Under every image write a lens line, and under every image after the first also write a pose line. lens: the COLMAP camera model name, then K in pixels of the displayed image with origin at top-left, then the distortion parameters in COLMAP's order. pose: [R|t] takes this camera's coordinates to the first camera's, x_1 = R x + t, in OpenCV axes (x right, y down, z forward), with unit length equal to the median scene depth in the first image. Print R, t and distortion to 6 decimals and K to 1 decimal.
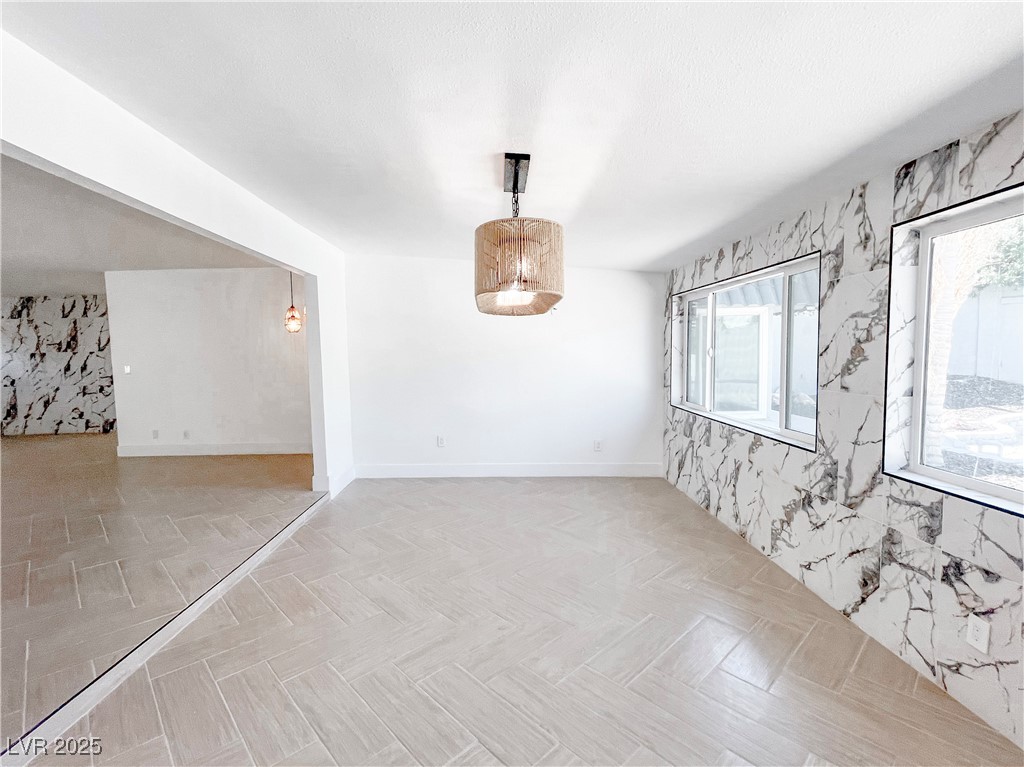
lens RADIAL K [[462.4, 0, 513.2], [0, 462.4, 382.3], [0, 0, 1]] dist [0.001538, 0.001501]
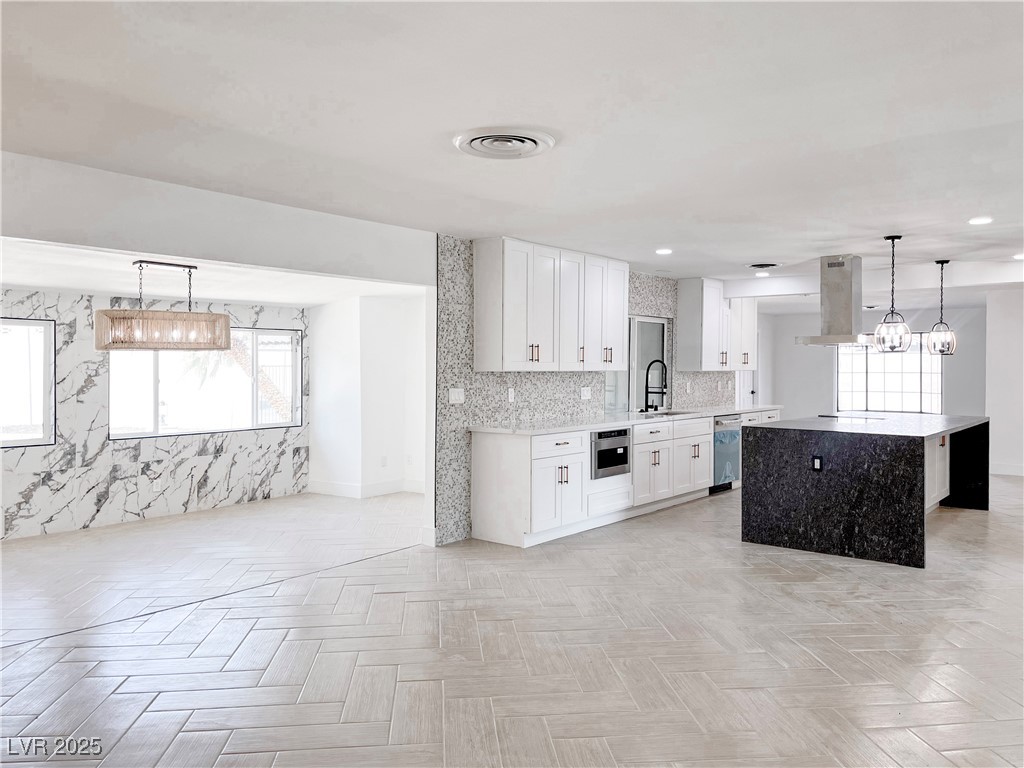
lens RADIAL K [[779.1, 0, 518.4], [0, 779.1, 364.7], [0, 0, 1]] dist [0.044454, -0.052872]
pose [[-0.749069, 0.020877, 0.662163, -2.622671], [0.054631, 0.998046, 0.030335, -0.131550], [-0.660236, 0.058898, -0.748745, 2.178282]]
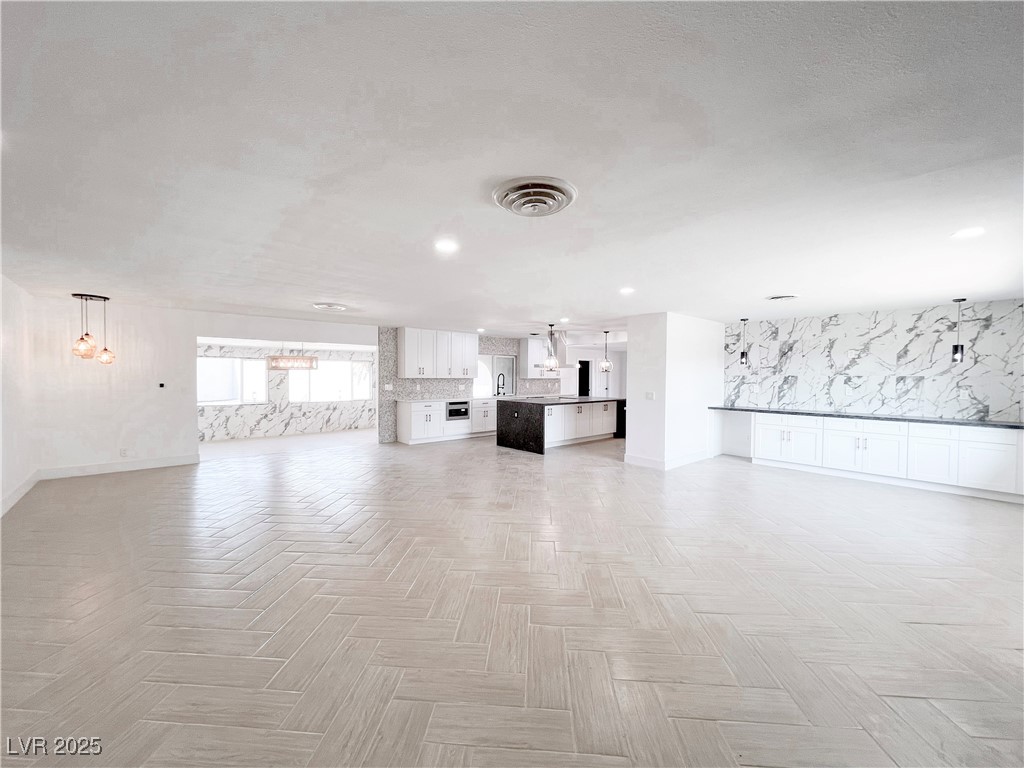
lens RADIAL K [[415.1, 0, 510.7], [0, 415.1, 384.4], [0, 0, 1]] dist [-0.001230, 0.000629]
pose [[-0.616978, 0.000920, 0.786980, -4.300007], [0.056776, 0.997446, 0.043345, -0.083450], [-0.784930, 0.071425, -0.615454, 1.783075]]
